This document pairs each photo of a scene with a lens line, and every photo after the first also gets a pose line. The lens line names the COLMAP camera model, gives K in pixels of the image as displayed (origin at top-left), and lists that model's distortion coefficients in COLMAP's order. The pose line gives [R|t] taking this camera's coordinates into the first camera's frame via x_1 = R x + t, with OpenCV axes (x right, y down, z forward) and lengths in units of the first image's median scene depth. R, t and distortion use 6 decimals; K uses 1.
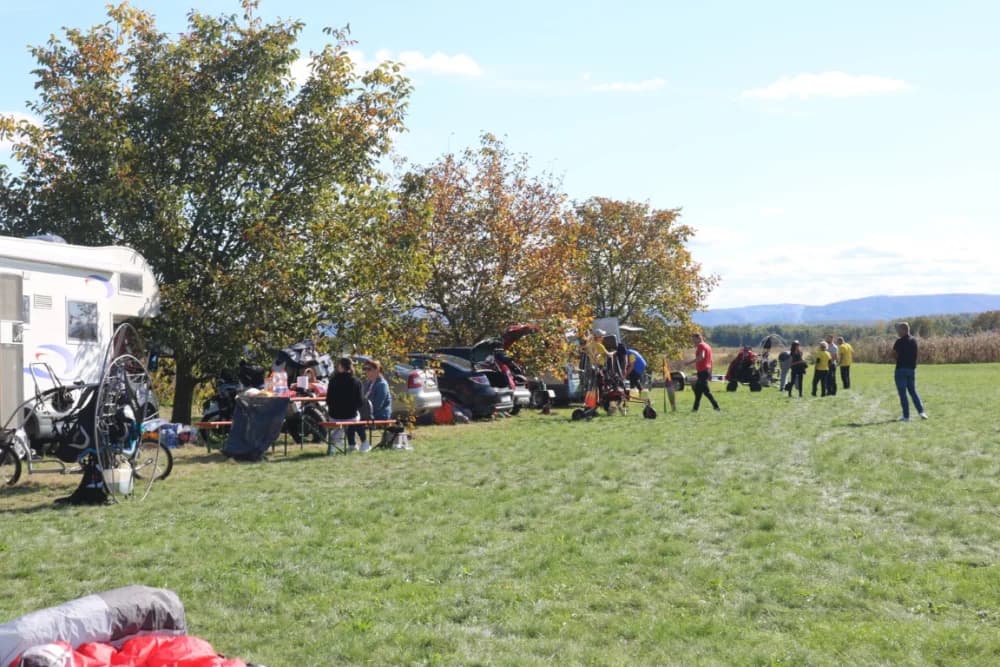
lens RADIAL K [[1804.1, 0, 500.0], [0, 1804.1, 333.5], [0, 0, 1]] dist [0.004470, -0.014881]
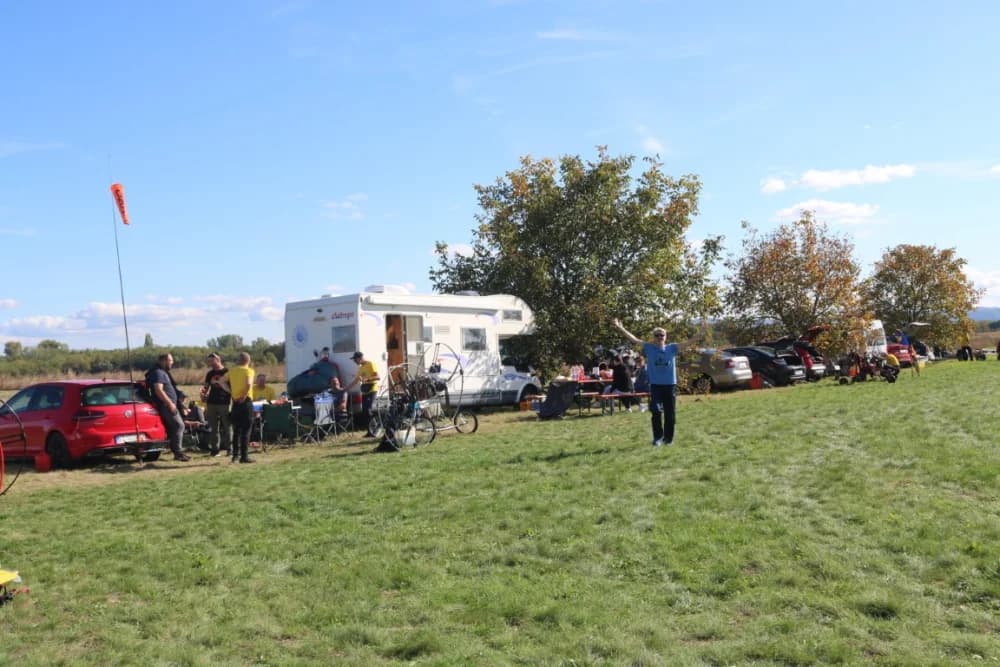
lens RADIAL K [[1014.6, 0, 500.0], [0, 1014.6, 333.5], [0, 0, 1]] dist [-0.073242, 0.008934]
pose [[0.934234, -0.040001, -0.354411, 0.081420], [0.039301, 0.999185, -0.009177, -0.001406], [0.354489, -0.005355, 0.935045, 0.052579]]
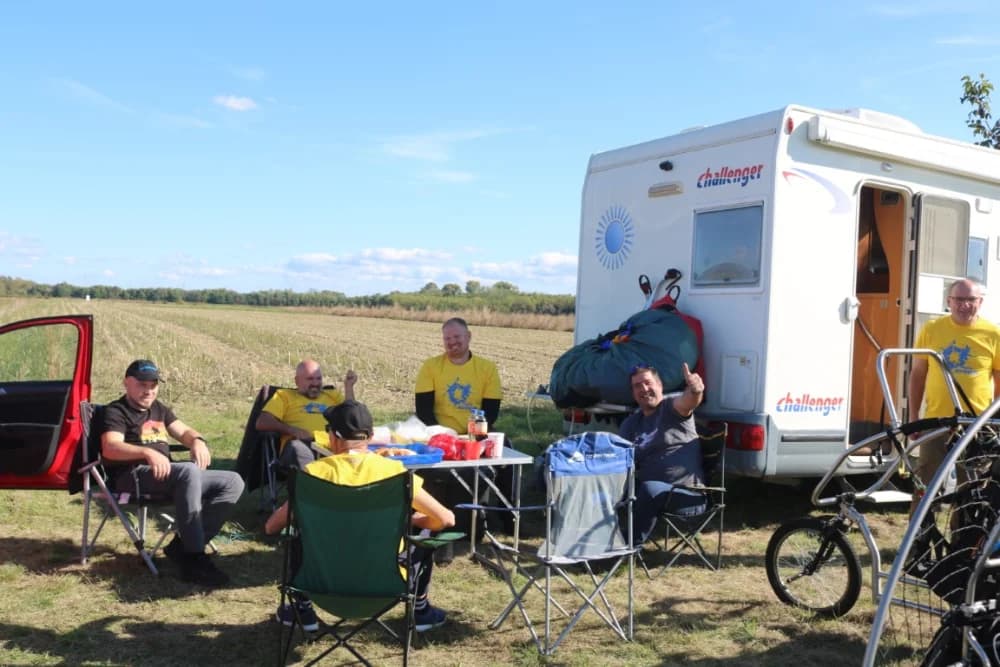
lens RADIAL K [[1014.6, 0, 500.0], [0, 1014.6, 333.5], [0, 0, 1]] dist [-0.073242, 0.008934]
pose [[0.712731, 0.054116, -0.699347, -0.073676], [-0.043537, 0.998510, 0.032895, 0.003835], [0.700085, 0.007003, 0.714025, 0.341017]]
